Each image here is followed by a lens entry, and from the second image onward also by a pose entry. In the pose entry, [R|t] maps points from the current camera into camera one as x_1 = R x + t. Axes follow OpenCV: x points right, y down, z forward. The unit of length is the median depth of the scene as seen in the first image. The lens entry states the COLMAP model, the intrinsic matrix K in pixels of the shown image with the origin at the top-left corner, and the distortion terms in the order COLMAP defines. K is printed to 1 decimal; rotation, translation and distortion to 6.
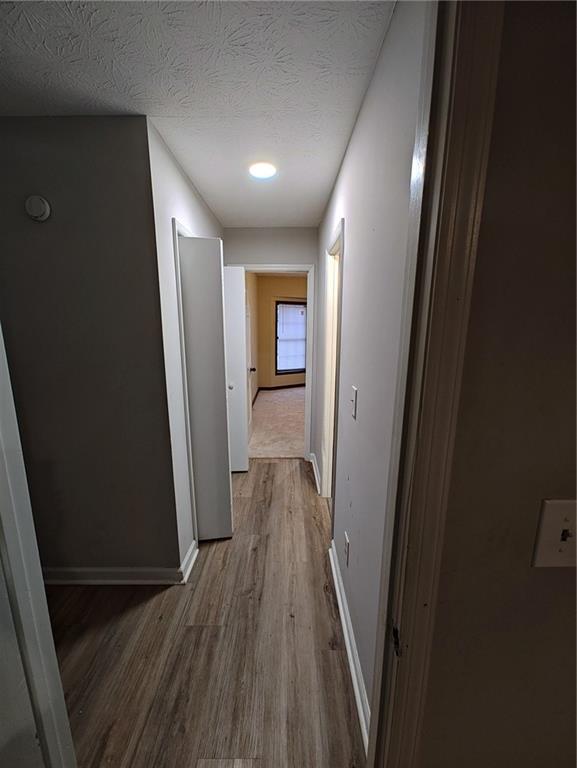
lens RADIAL K [[312.1, 0, 287.1], [0, 312.1, 382.8], [0, 0, 1]] dist [0.002148, -0.004026]
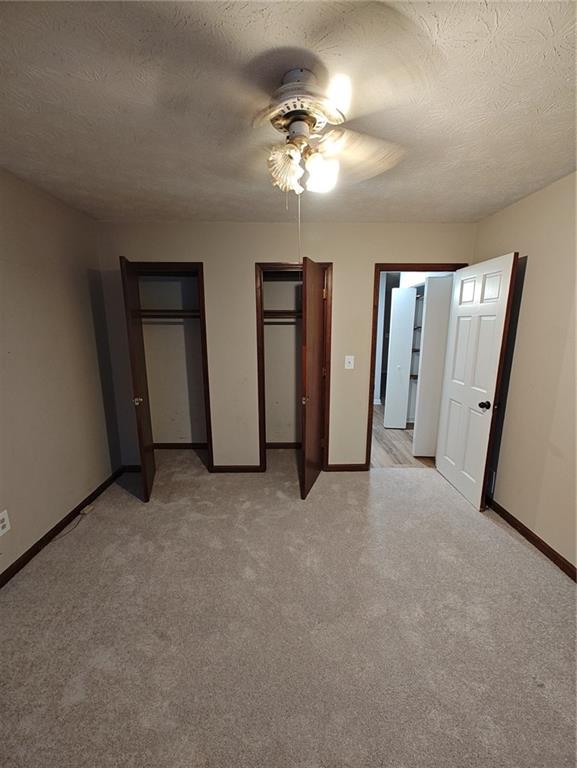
lens RADIAL K [[312.1, 0, 287.1], [0, 312.1, 382.8], [0, 0, 1]] dist [0.002148, -0.004026]
pose [[-0.999751, 0.005932, -0.021504, 0.388093], [-0.002817, 0.922711, 0.385482, -0.442491], [0.022129, 0.385447, -0.922465, 2.065260]]
